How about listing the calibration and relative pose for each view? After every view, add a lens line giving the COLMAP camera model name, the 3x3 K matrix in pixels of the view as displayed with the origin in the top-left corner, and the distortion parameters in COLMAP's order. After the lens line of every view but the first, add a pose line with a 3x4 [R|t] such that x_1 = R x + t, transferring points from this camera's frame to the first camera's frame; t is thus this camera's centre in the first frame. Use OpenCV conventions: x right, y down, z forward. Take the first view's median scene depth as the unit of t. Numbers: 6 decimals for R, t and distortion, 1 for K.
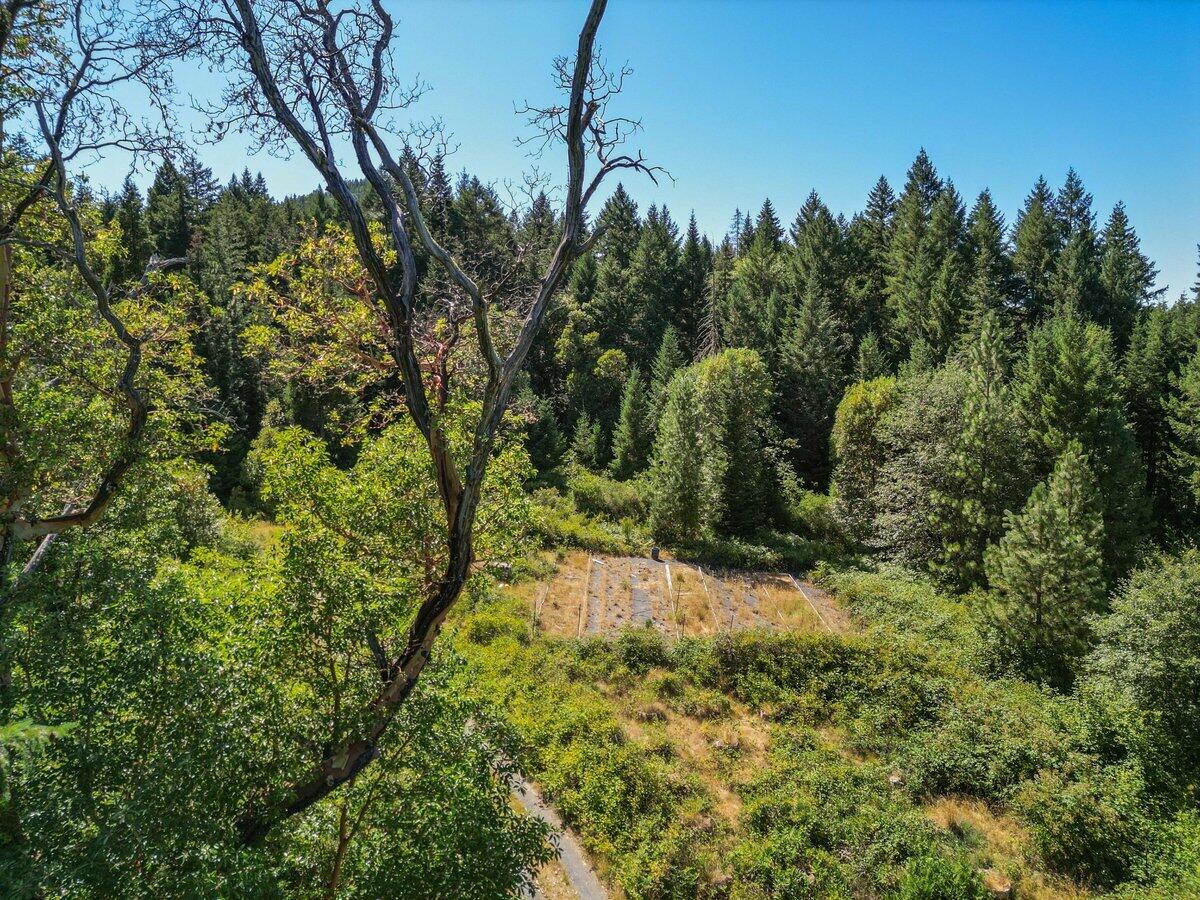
lens RADIAL K [[845.2, 0, 598.7], [0, 845.2, 454.9], [0, 0, 1]] dist [0.090536, -0.079247]
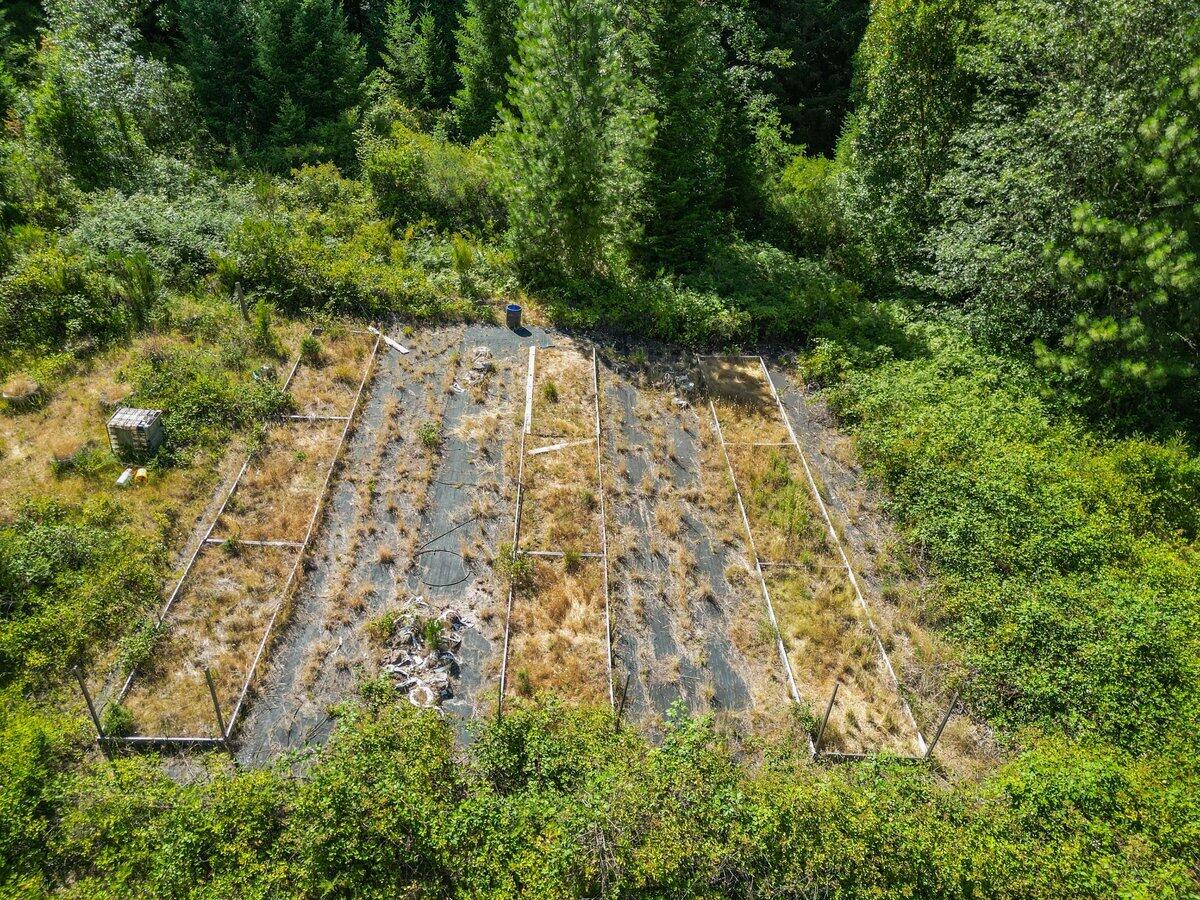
lens RADIAL K [[845.2, 0, 598.7], [0, 845.2, 454.9], [0, 0, 1]] dist [0.090536, -0.079247]
pose [[0.997793, -0.033816, 0.057145, 0.081189], [0.004109, 0.890404, 0.455152, -0.044276], [-0.066274, -0.453912, 0.888578, 0.457147]]
